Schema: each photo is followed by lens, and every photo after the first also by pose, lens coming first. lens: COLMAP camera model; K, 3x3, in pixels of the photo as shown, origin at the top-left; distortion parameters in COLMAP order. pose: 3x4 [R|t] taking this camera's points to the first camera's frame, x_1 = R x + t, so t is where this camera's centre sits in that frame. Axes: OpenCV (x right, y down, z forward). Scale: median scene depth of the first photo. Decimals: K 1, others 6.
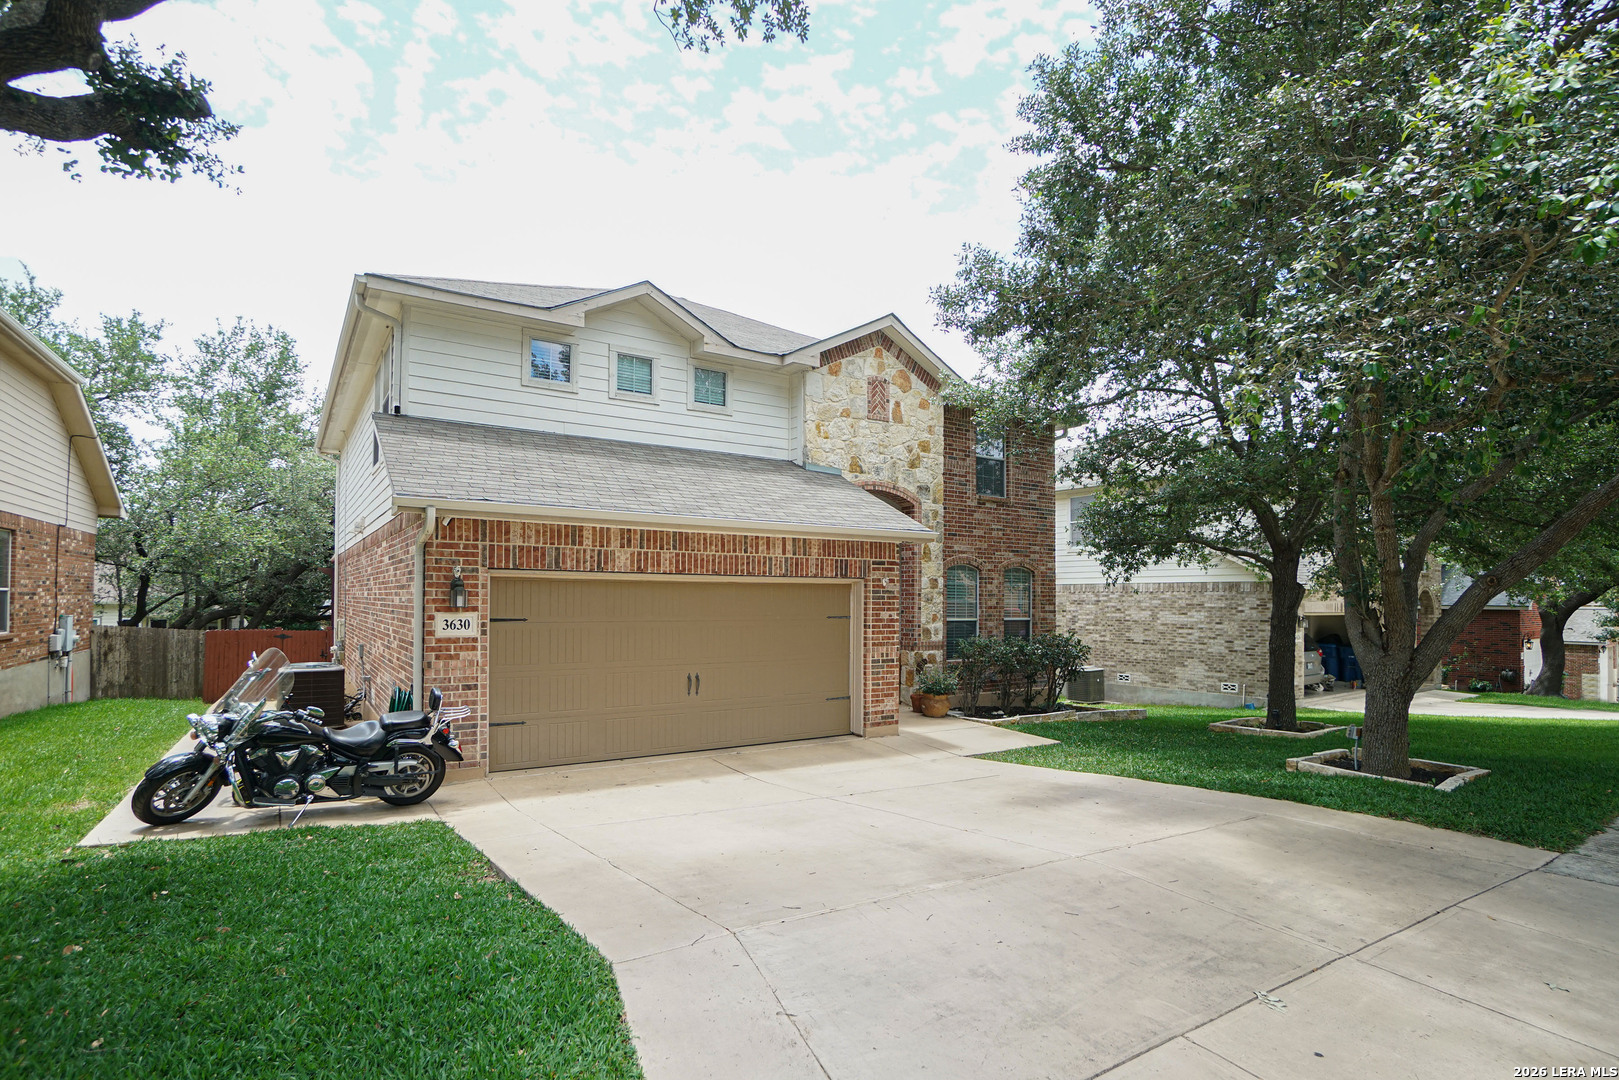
lens RADIAL K [[762.5, 0, 765.2], [0, 762.5, 542.9], [0, 0, 1]] dist [-0.081703, 0.046064]
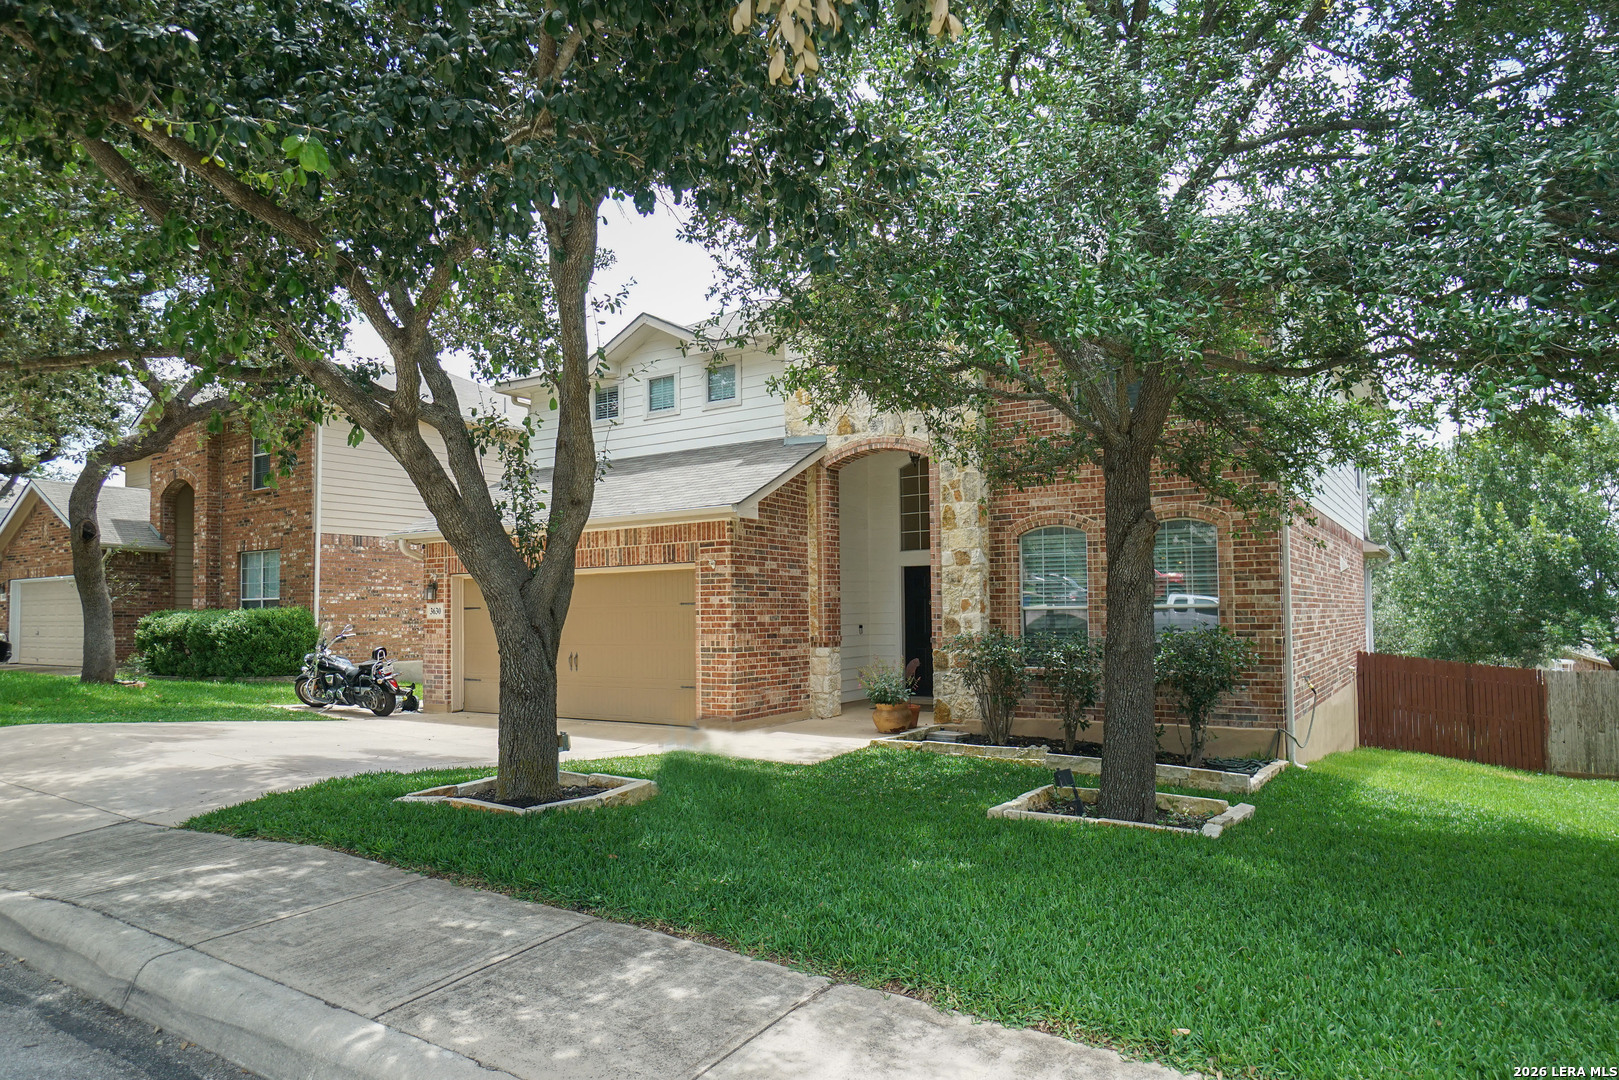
lens RADIAL K [[976.2, 0, 811.8], [0, 976.2, 503.2], [0, 0, 1]] dist [-0.017977, 0.000212]
pose [[0.446392, -0.112768, -0.887703, 1.455644], [0.081542, 0.993026, -0.085143, 0.100713], [0.891114, -0.034378, 0.452475, 0.650341]]
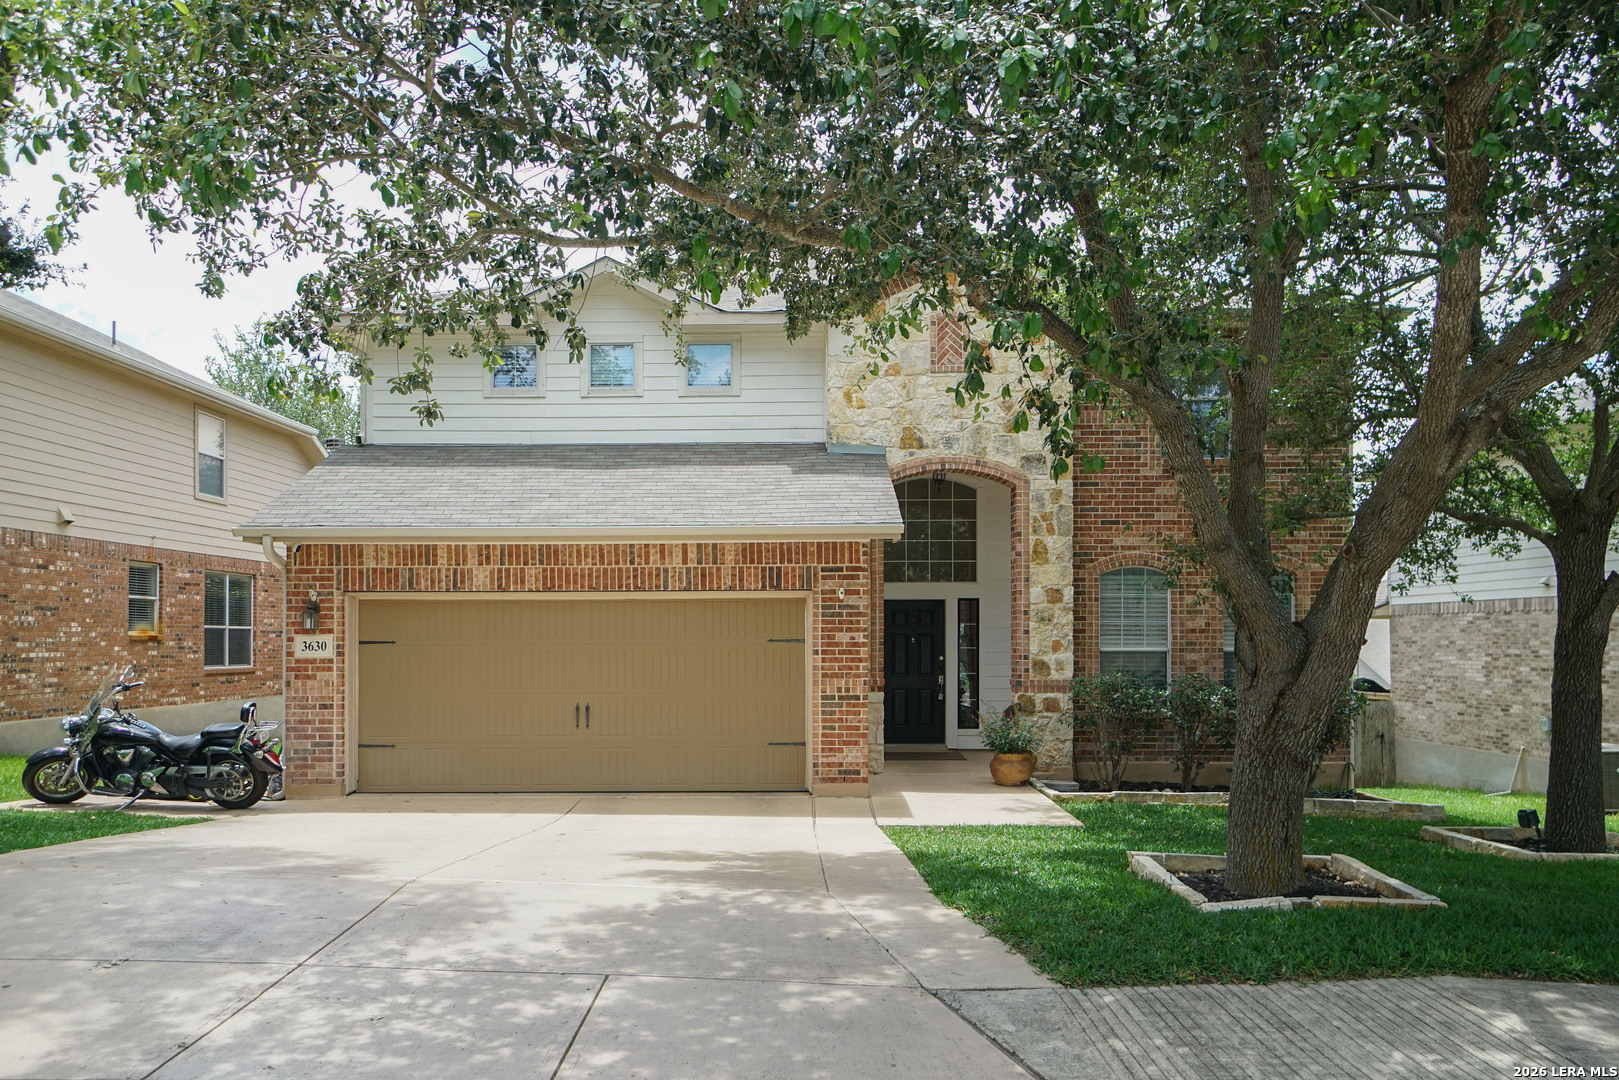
lens RADIAL K [[1078.2, 0, 783.6], [0, 1078.2, 572.1], [0, 0, 1]] dist [-0.005222, 0.031585]
pose [[0.847979, -0.043021, -0.528282, 0.773801], [0.047802, 0.998846, -0.004612, 0.036152], [0.527870, -0.021342, 0.849057, 0.061117]]
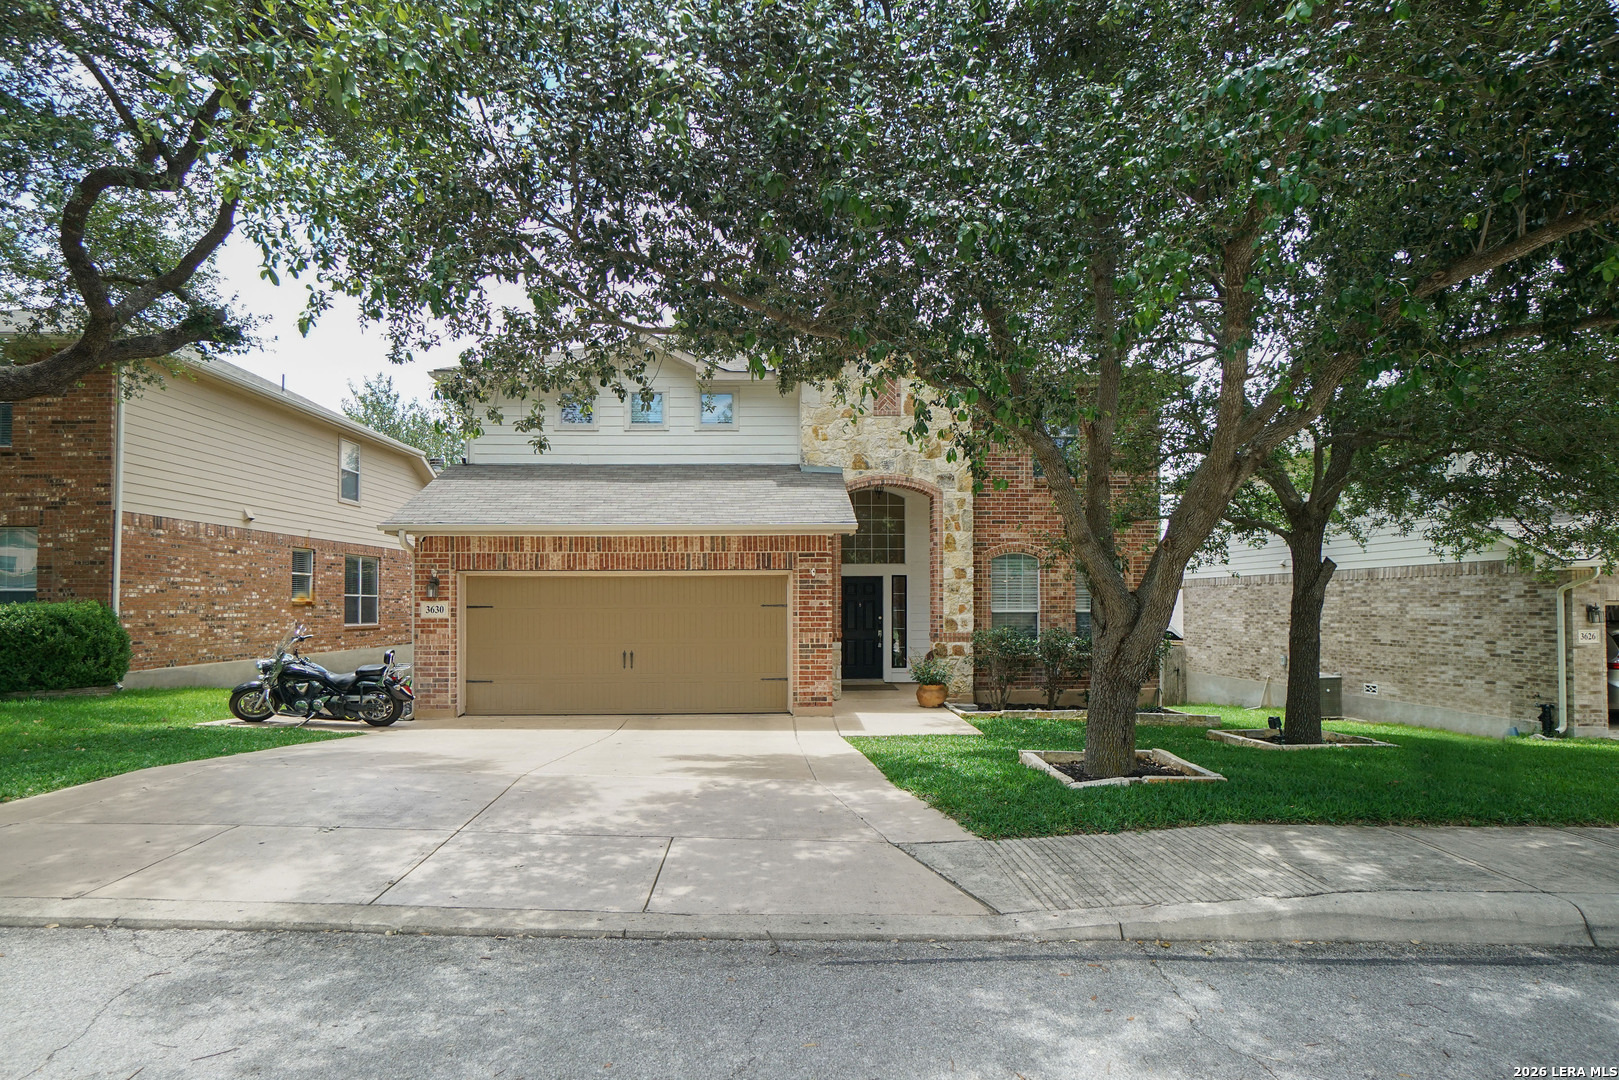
lens RADIAL K [[787.9, 0, 792.4], [0, 787.9, 544.5], [0, 0, 1]] dist [-0.055685, 0.026551]
pose [[0.873912, -0.048316, -0.483677, 0.763863], [0.046357, 0.998797, -0.016014, 0.032485], [0.483868, -0.008427, 0.875100, 0.015449]]
